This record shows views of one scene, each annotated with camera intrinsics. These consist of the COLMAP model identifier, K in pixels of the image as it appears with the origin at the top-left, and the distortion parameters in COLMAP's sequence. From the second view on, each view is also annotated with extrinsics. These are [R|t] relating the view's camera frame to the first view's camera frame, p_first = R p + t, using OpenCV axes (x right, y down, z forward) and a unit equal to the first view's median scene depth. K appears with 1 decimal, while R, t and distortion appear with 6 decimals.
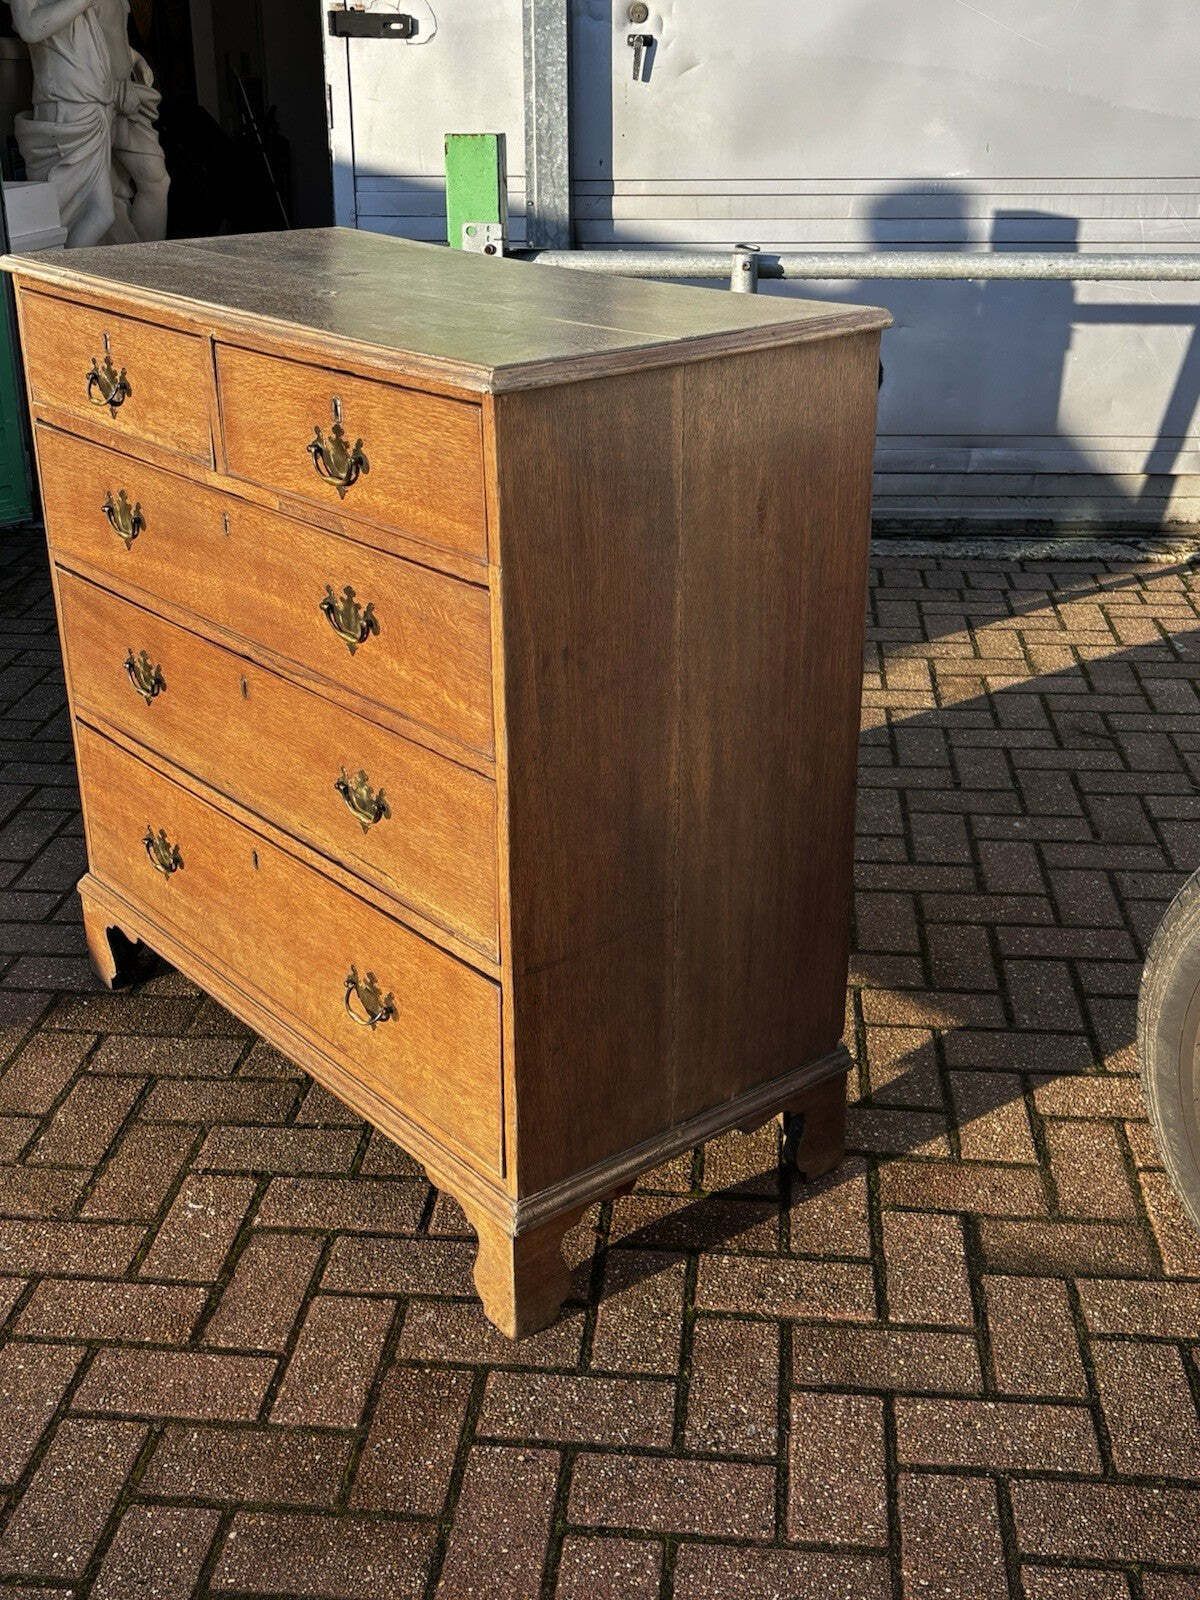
lens RADIAL K [[1837.7, 0, 604.0], [0, 1837.7, 782.4], [0, 0, 1]] dist [0.206079, -0.711827]
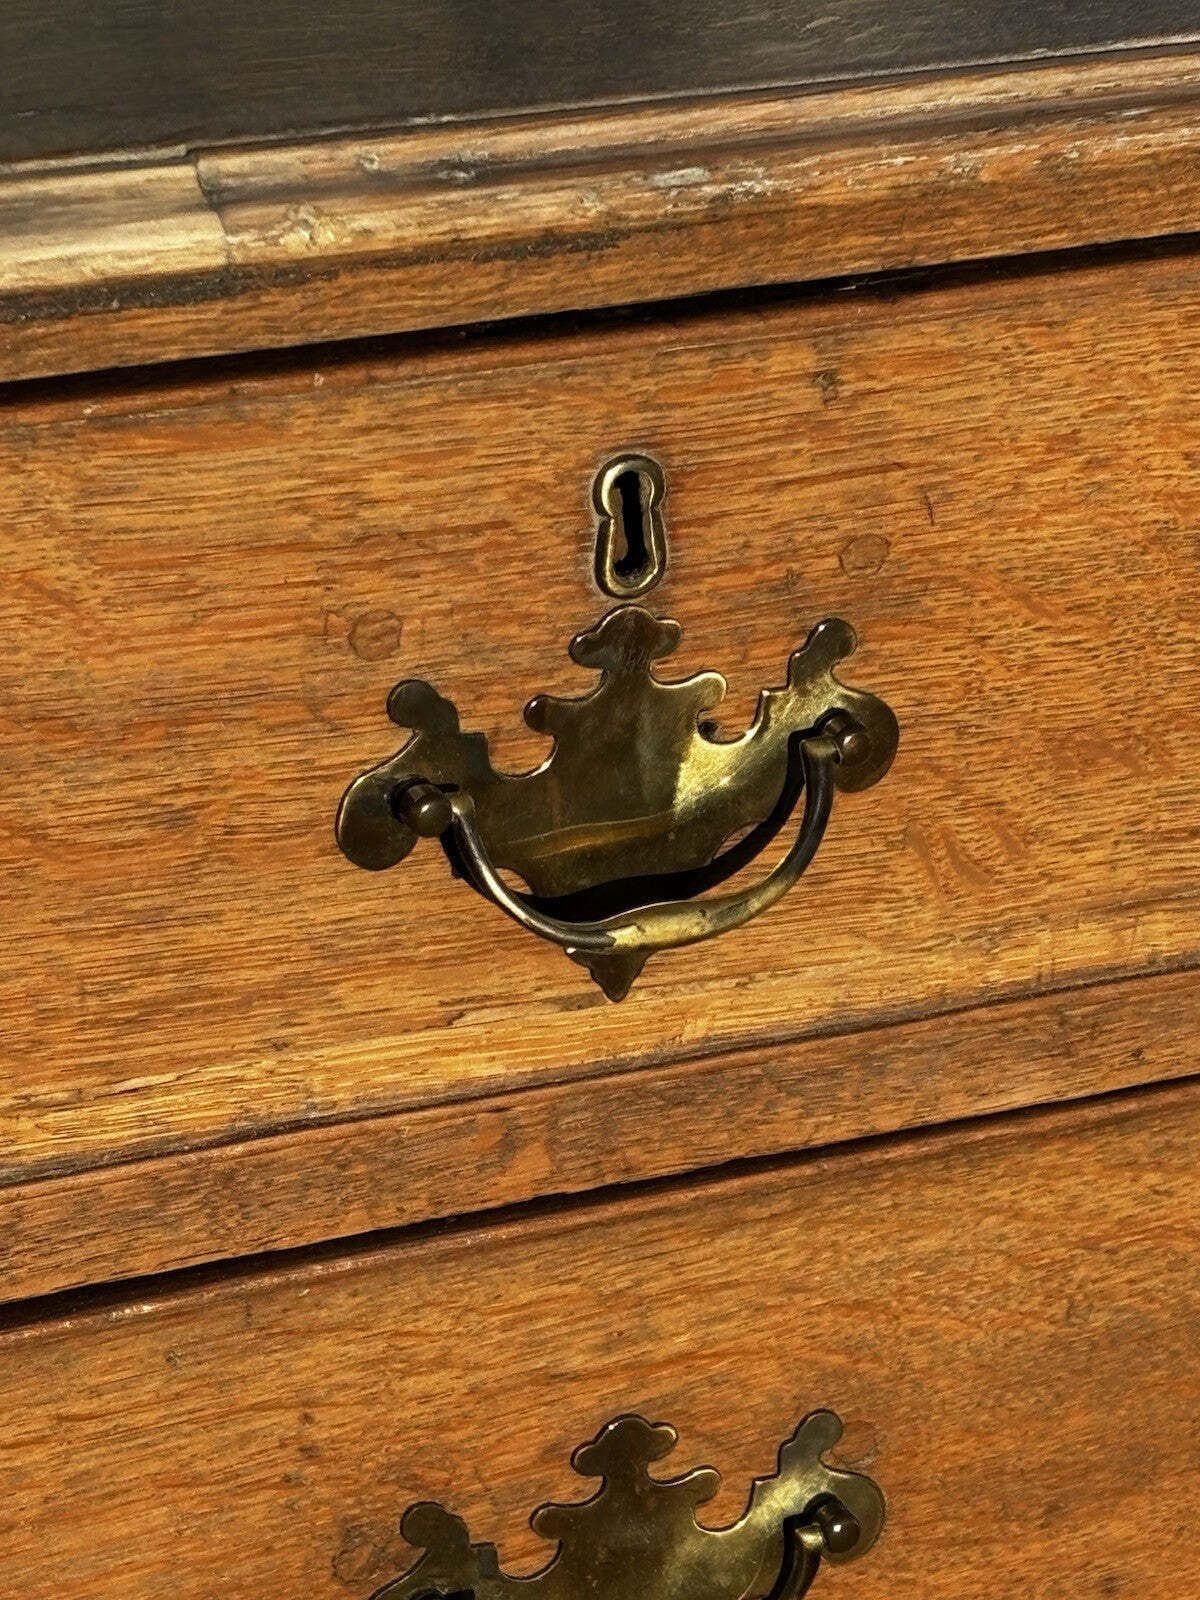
lens RADIAL K [[5588.9, 0, 692.3], [0, 5588.9, 798.3], [0, 0, 1]] dist [0.351518, -0.042231]
pose [[0.264018, -0.386508, 0.883689, -0.696203], [0.357911, 0.890042, 0.282355, -0.357096], [-0.895653, 0.241735, 0.373323, 0.883768]]
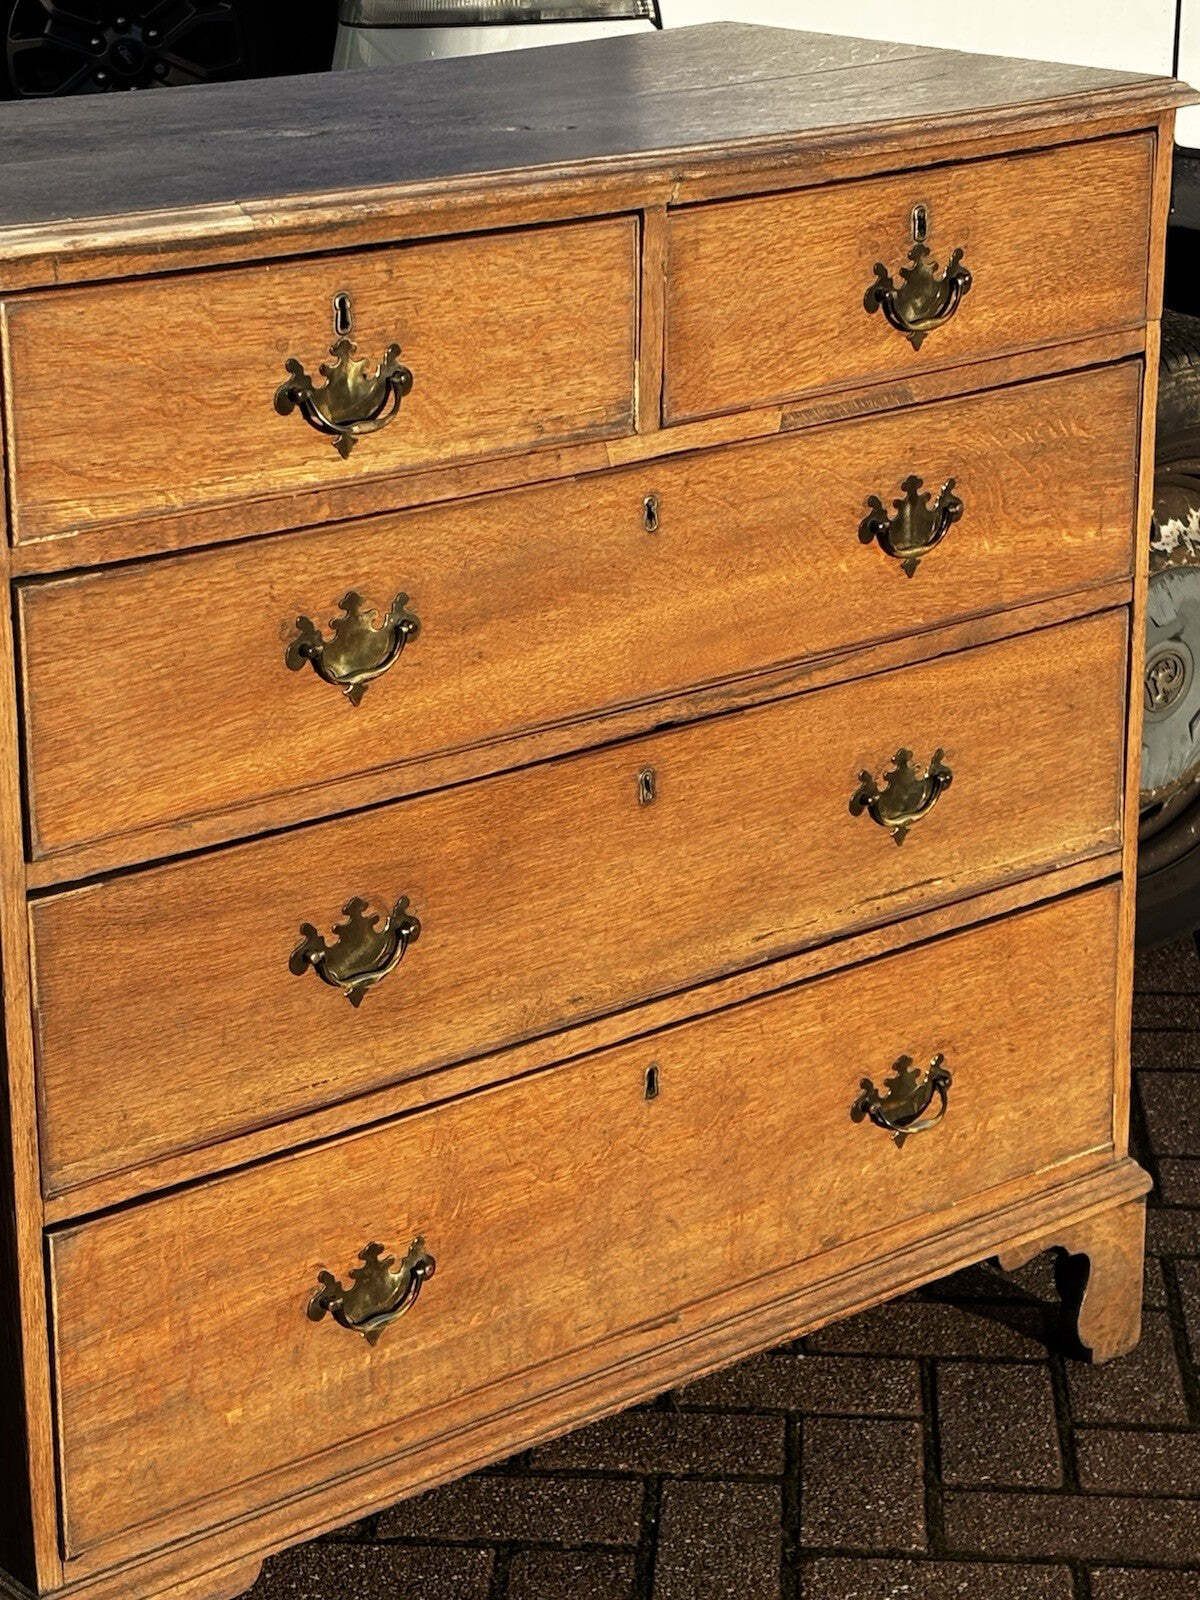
lens RADIAL K [[3678.9, 0, 656.0], [0, 3678.9, 797.5], [0, 0, 1]] dist [0.248088, -0.702854]
pose [[-0.049007, -0.306475, 0.950616, -1.365543], [0.382263, 0.873540, 0.301333, -0.417478], [-0.922753, 0.378153, 0.074345, 0.942956]]
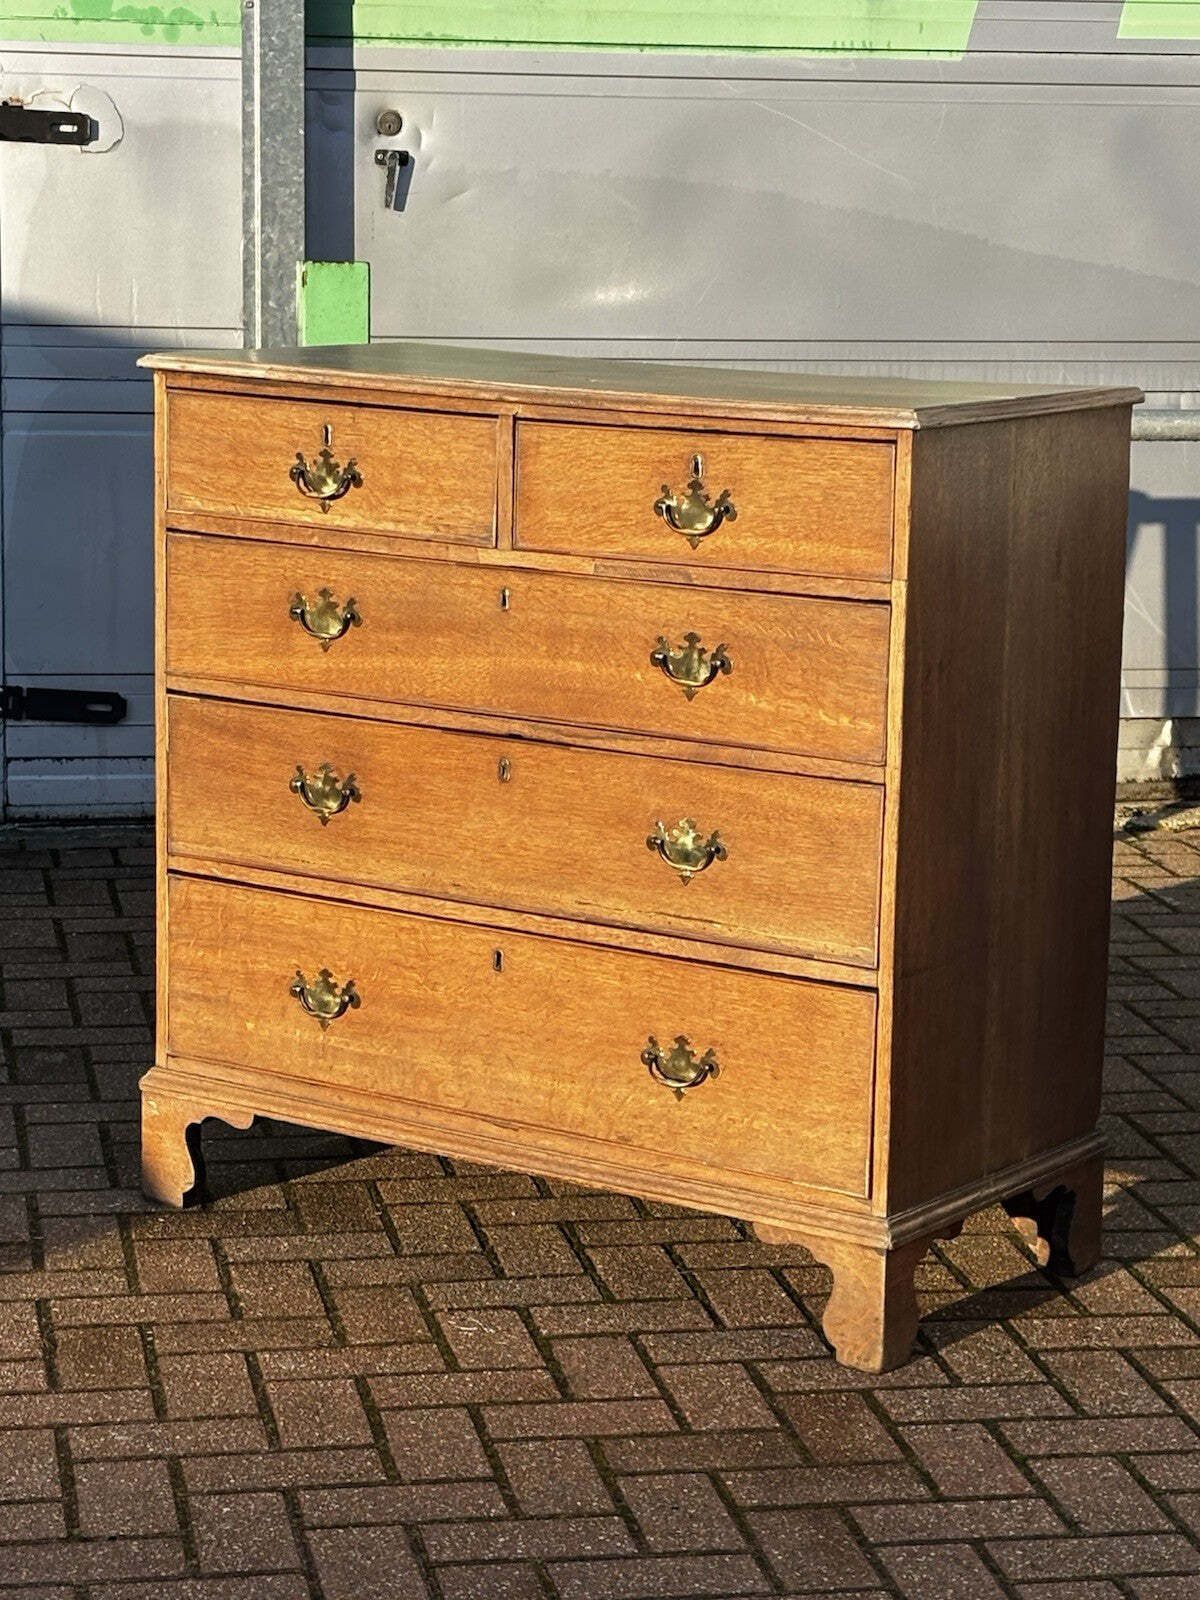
lens RADIAL K [[3855.3, 0, 628.5], [0, 3855.3, 802.0], [0, 0, 1]] dist [0.254542, -0.502279]
pose [[0.959042, -0.020918, 0.282492, -0.729103], [0.081716, 0.975303, -0.205200, 0.399938], [-0.271223, 0.219880, 0.937065, -0.945302]]
